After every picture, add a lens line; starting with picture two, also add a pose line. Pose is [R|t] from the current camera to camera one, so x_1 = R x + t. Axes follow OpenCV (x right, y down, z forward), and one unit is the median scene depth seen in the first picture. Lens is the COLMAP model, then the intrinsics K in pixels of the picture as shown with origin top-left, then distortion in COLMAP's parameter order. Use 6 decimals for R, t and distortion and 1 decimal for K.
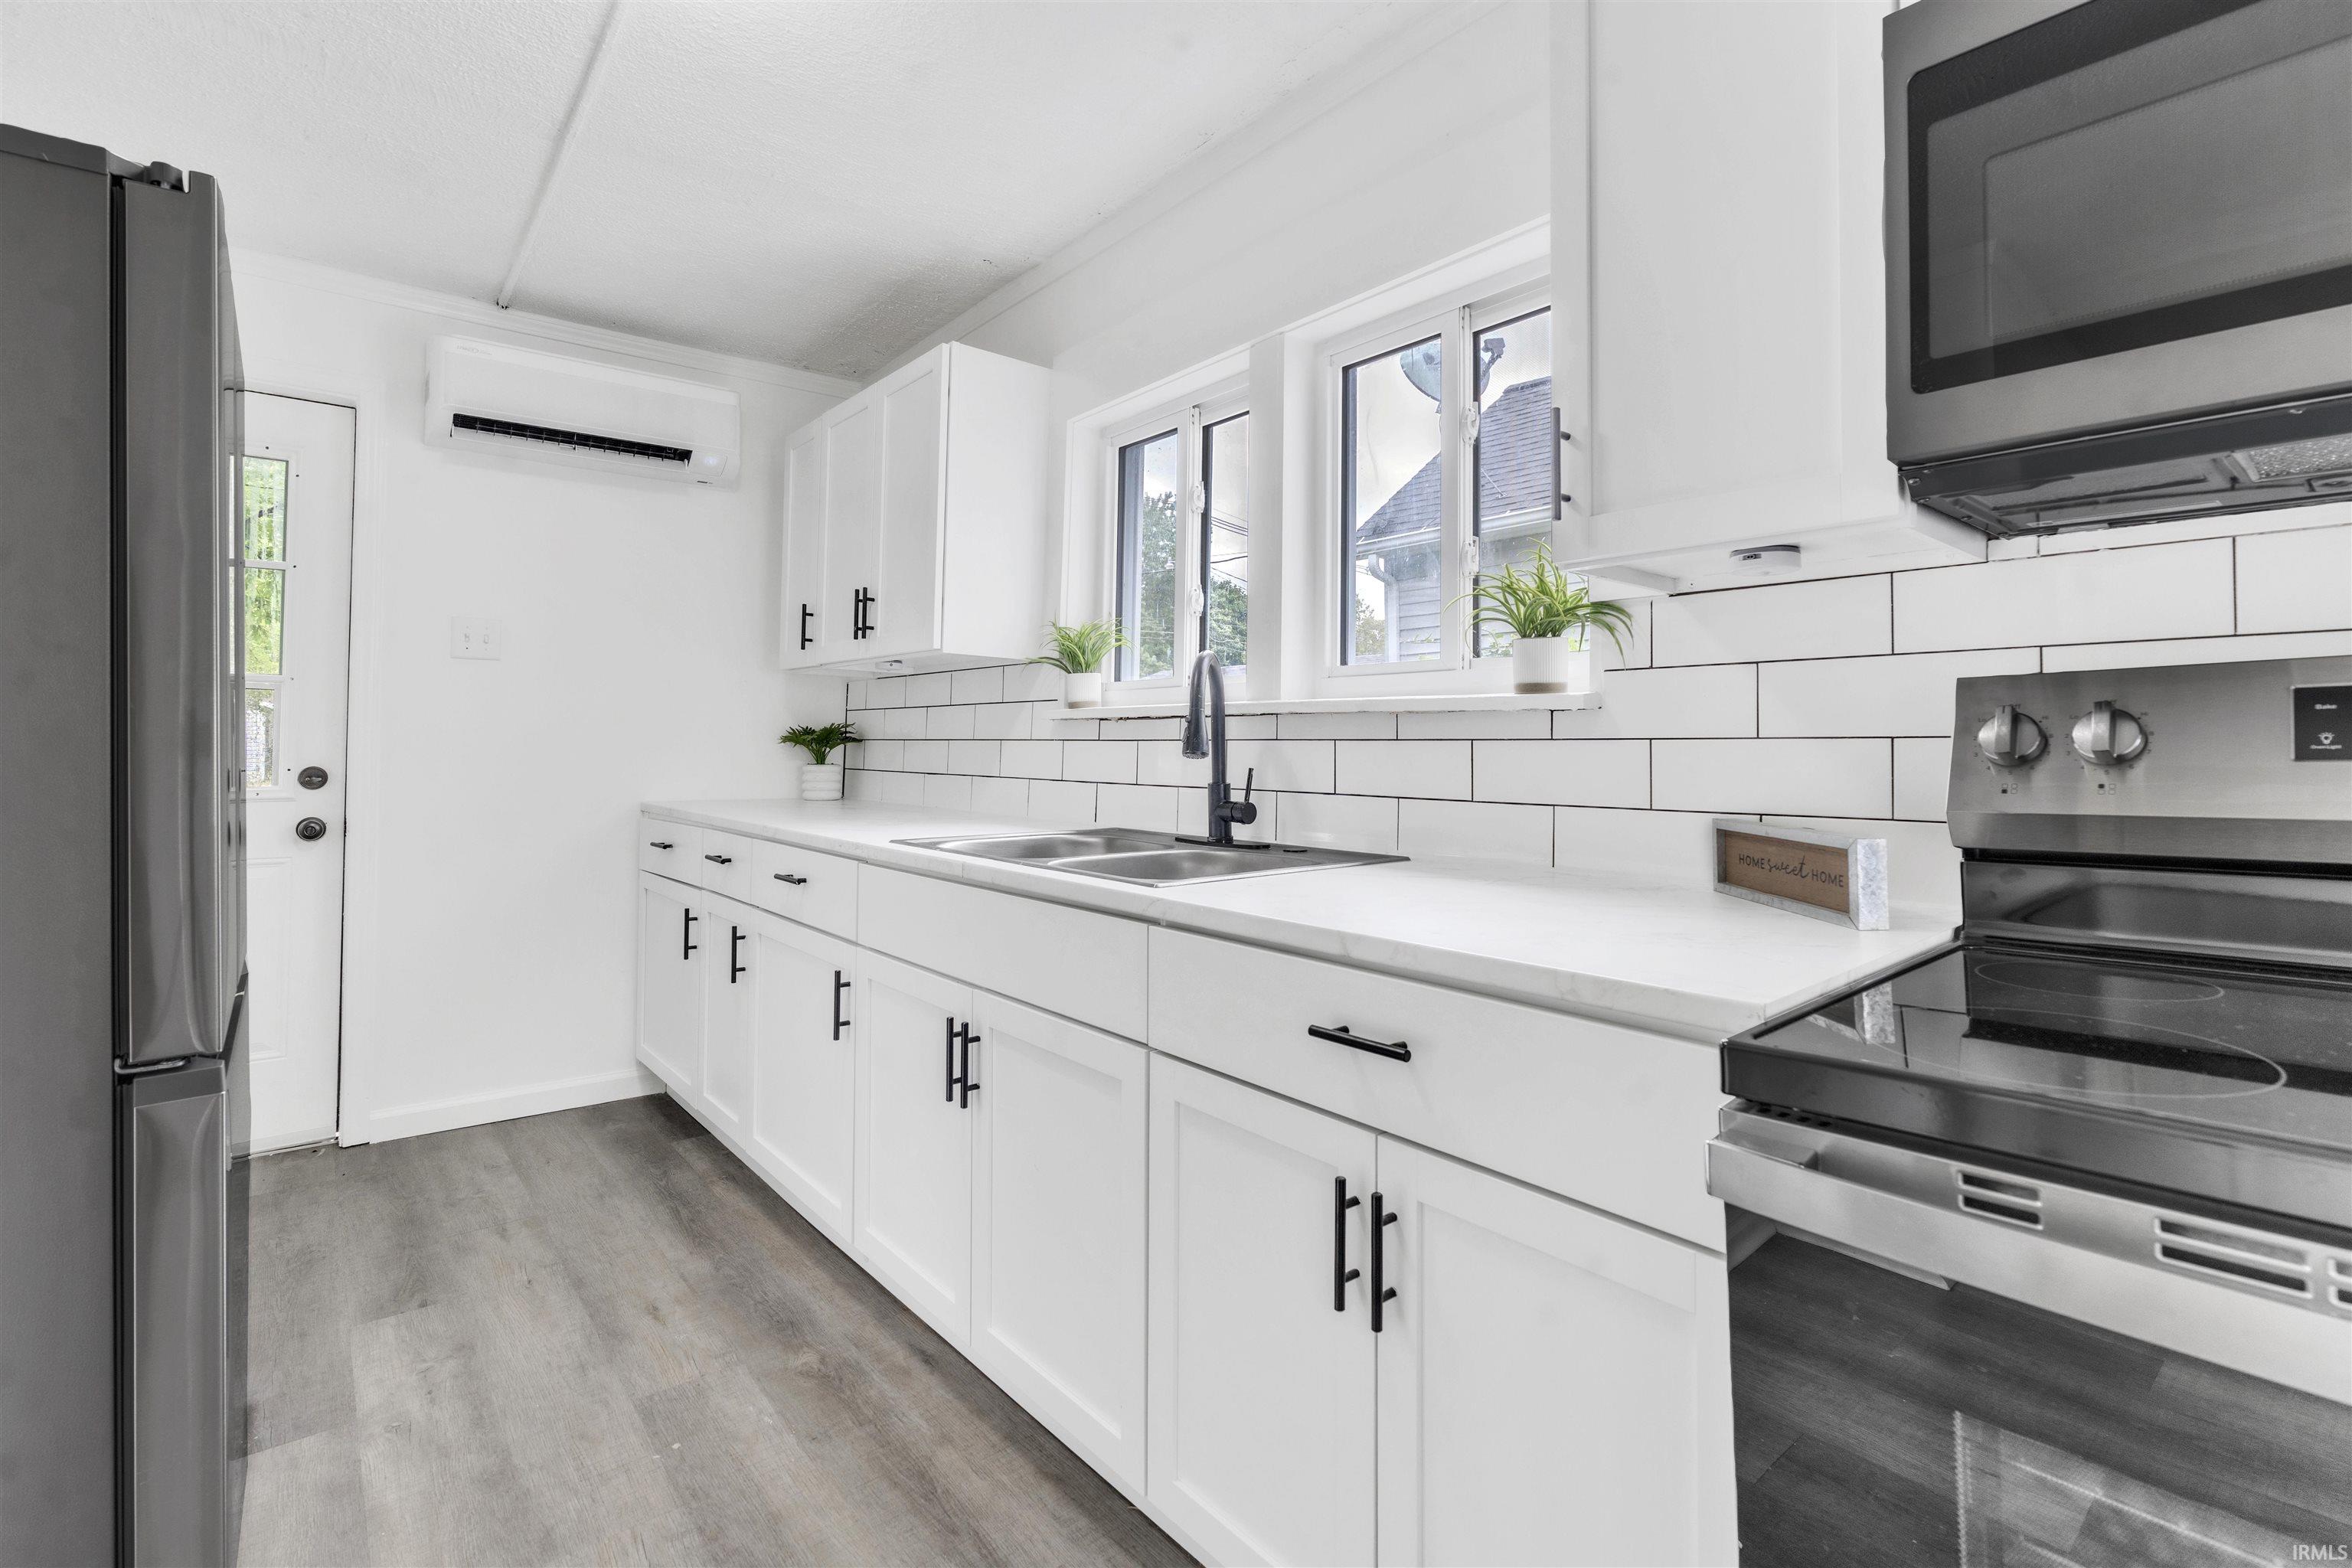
lens RADIAL K [[1066.4, 0, 1176.1], [0, 1066.4, 722.3], [0, 0, 1]] dist [-0.004502, 0.001046]
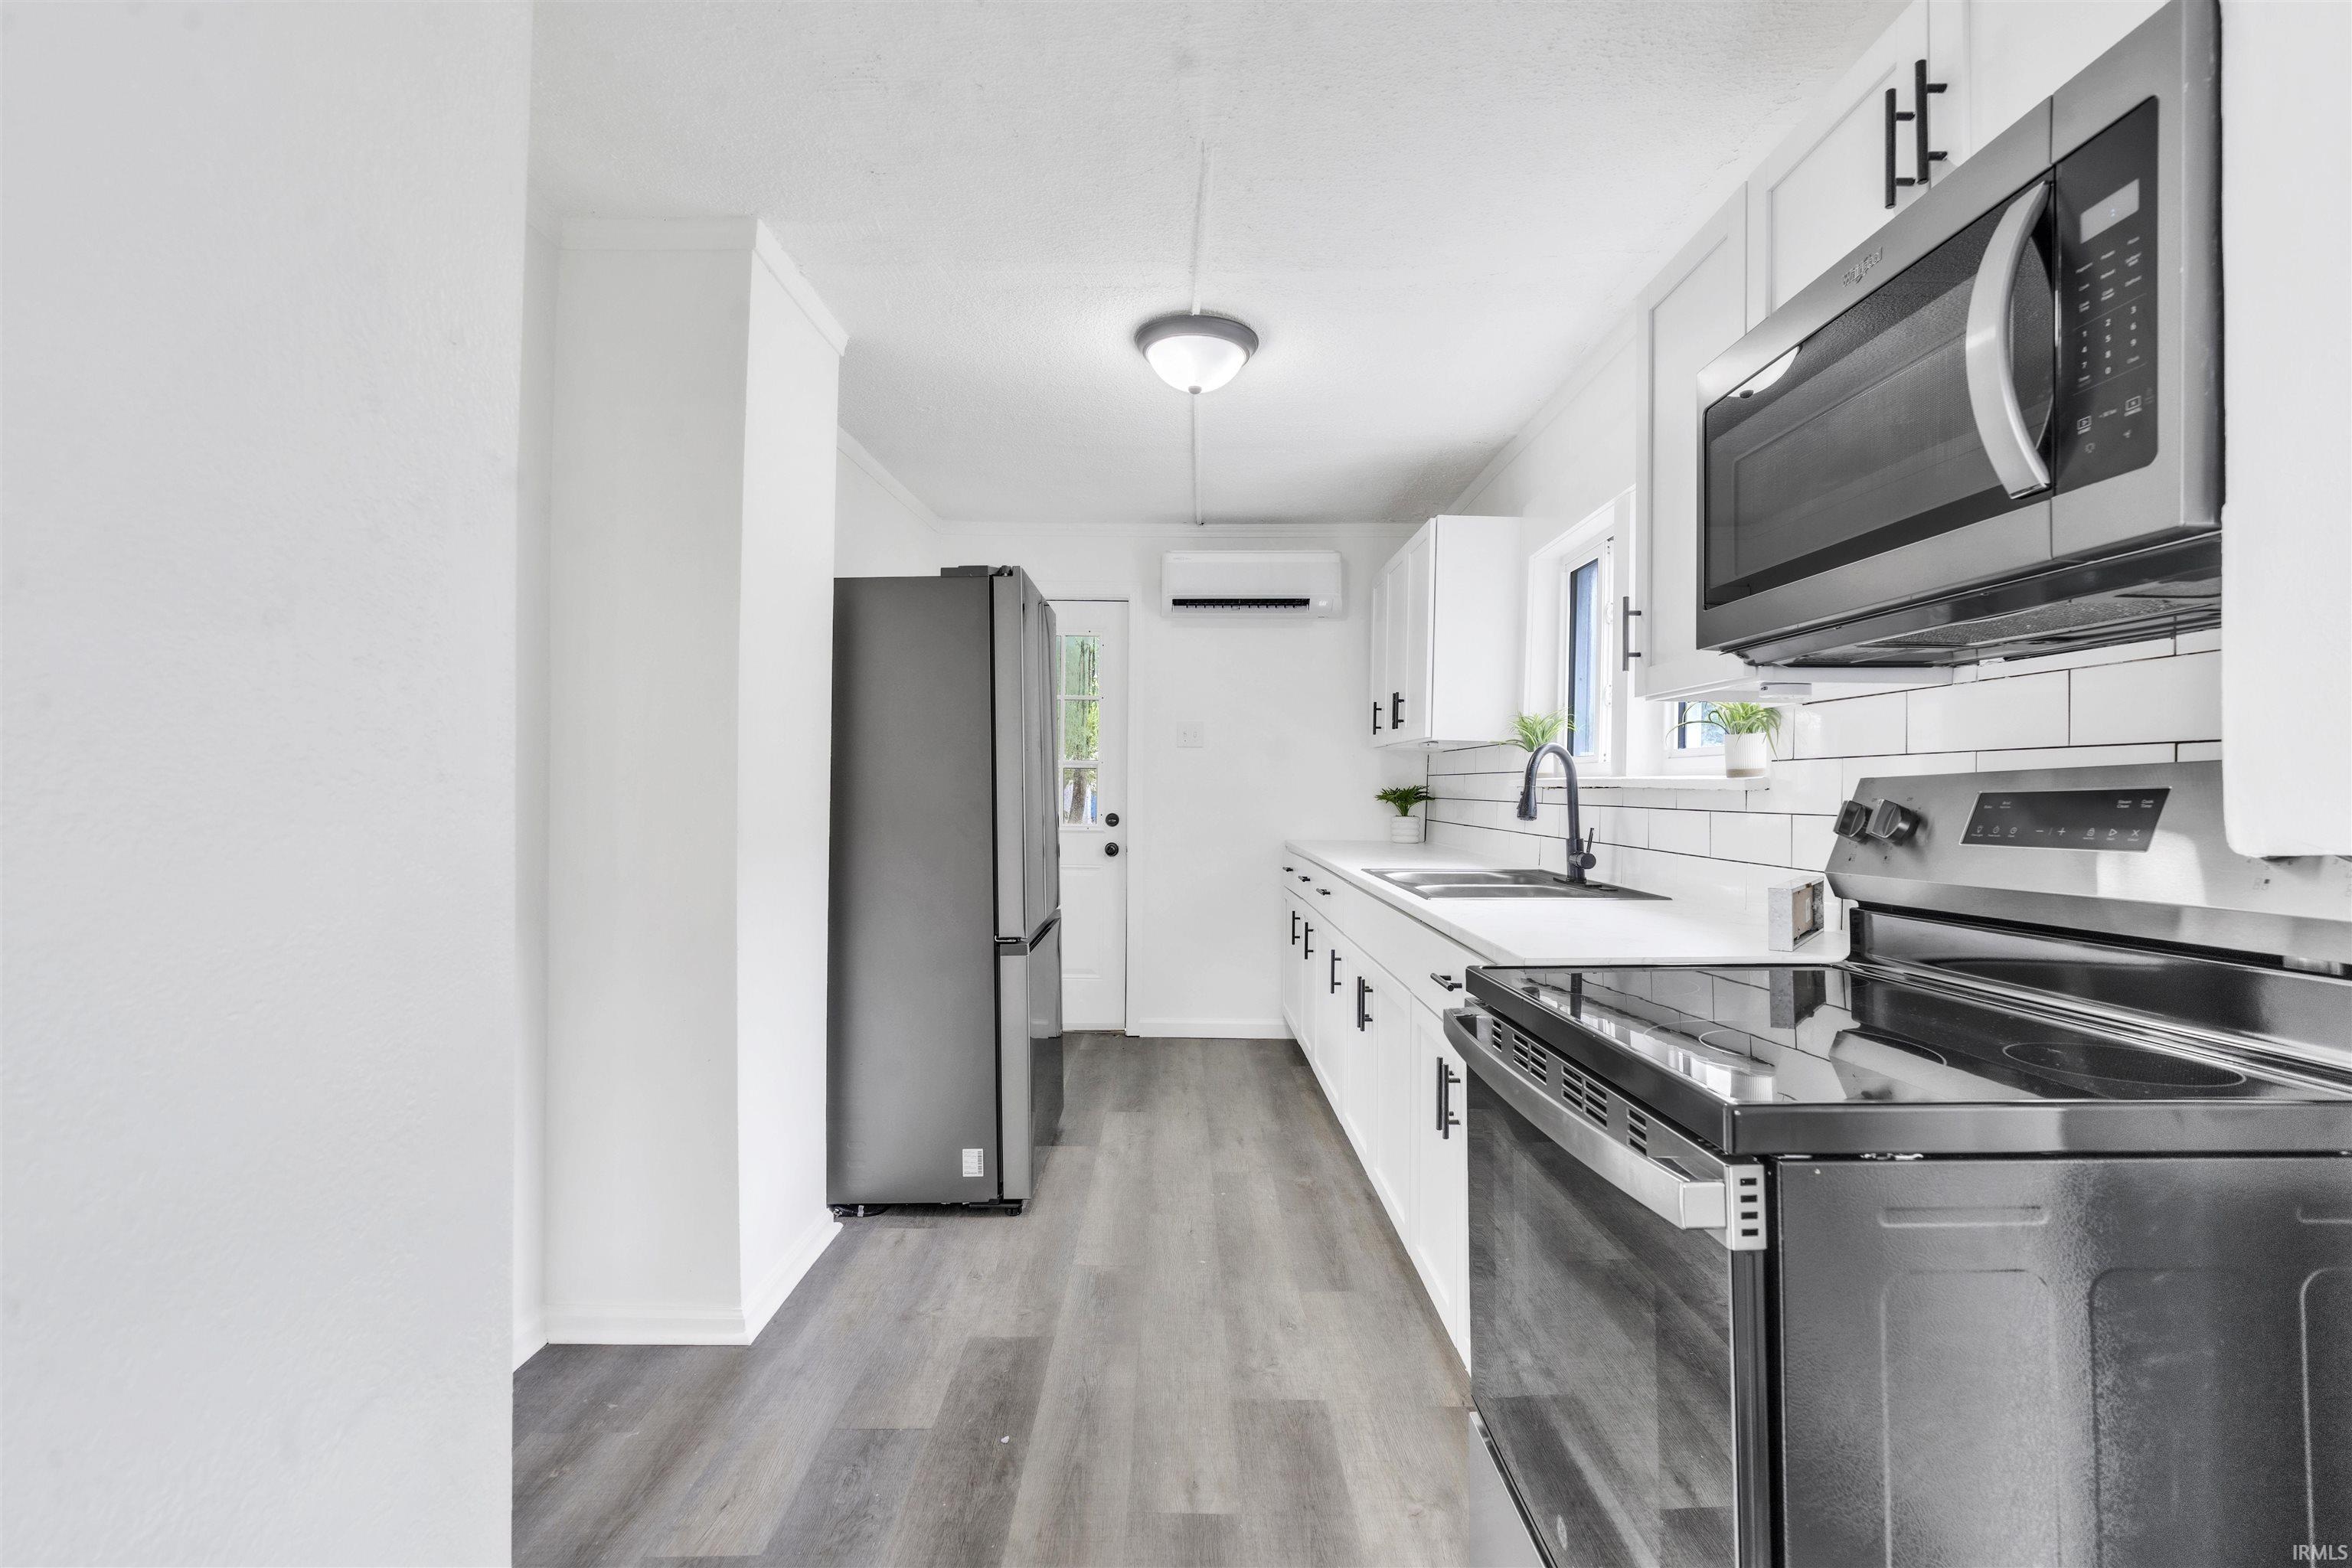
lens RADIAL K [[1058.7, 0, 1187.3], [0, 1058.7, 778.6], [0, 0, 1]] dist [0.000500, 0.000582]
pose [[0.775349, -0.004444, -0.631518, 0.458415], [0.010303, 0.999931, 0.005613, -0.028492], [0.631449, -0.010858, 0.775341, -0.316442]]
